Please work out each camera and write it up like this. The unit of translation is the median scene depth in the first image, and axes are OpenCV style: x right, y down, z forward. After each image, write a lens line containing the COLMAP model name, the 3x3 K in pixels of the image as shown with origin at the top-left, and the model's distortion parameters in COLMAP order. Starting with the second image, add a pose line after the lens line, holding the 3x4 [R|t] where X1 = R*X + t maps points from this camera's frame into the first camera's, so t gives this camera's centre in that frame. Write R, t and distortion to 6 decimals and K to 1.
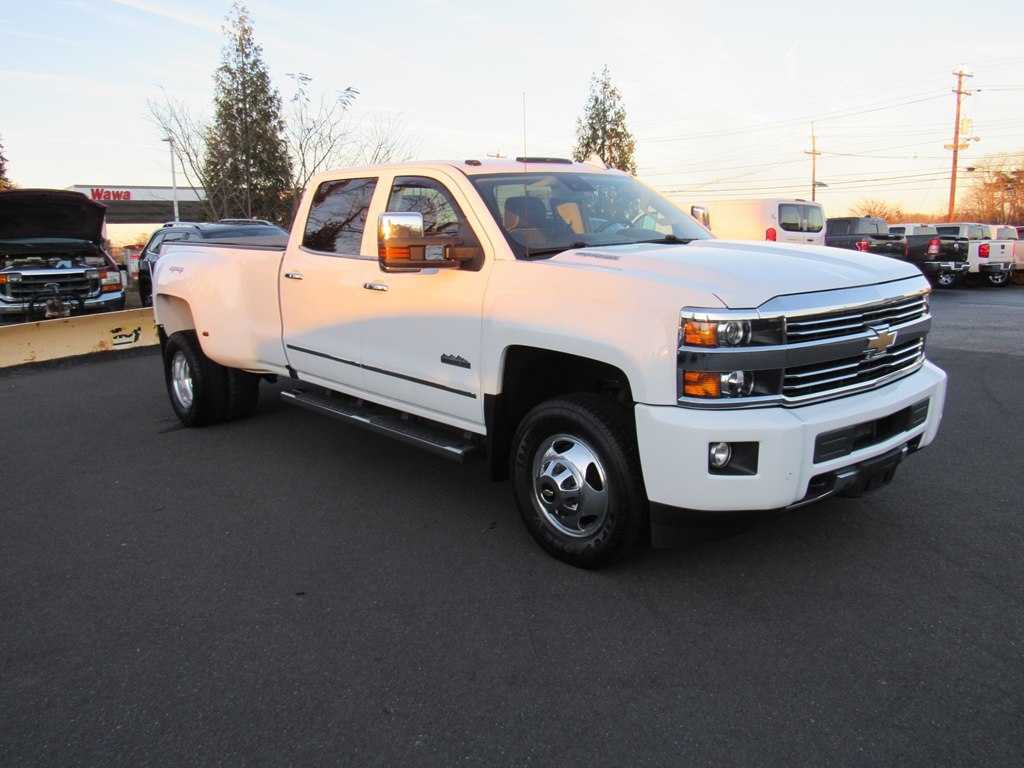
lens RADIAL K [[868.7, 0, 529.5], [0, 868.7, 387.6], [0, 0, 1]] dist [-0.005869, -0.009910]
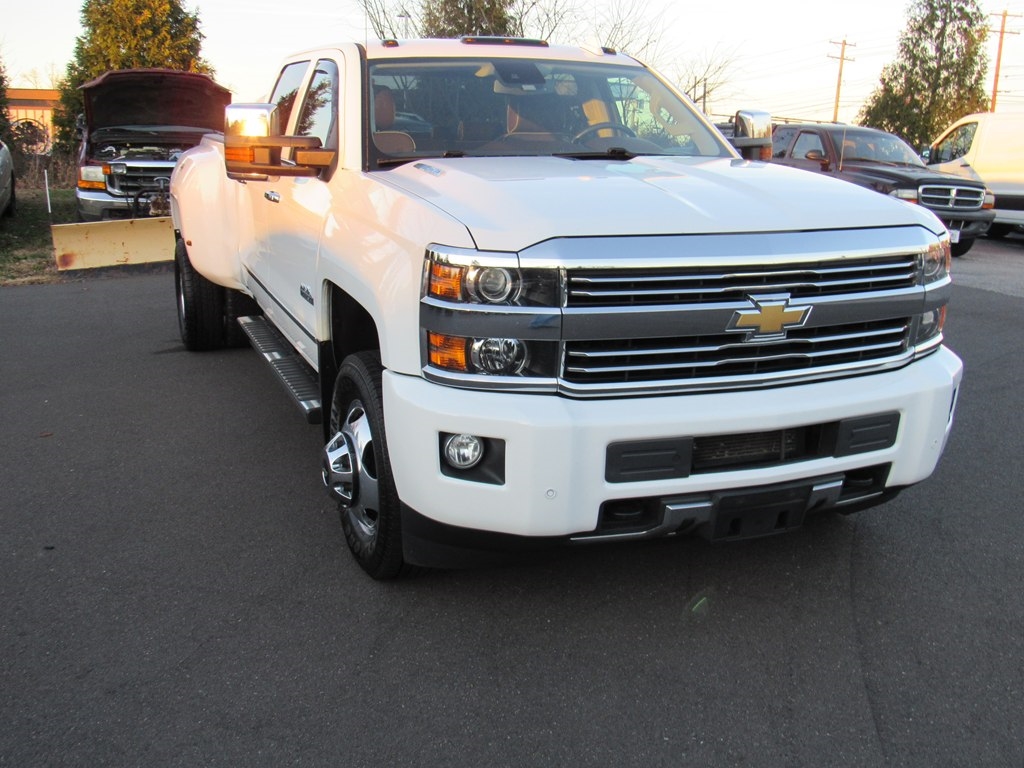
lens RADIAL K [[1094.7, 0, 525.8], [0, 1094.7, 415.3], [0, 0, 1]] dist [-0.032822, -0.019544]
pose [[0.942375, 0.121869, -0.311574, 0.439521], [-0.099603, 0.991263, 0.086467, -0.029276], [0.319389, -0.050450, 0.946280, 0.120212]]
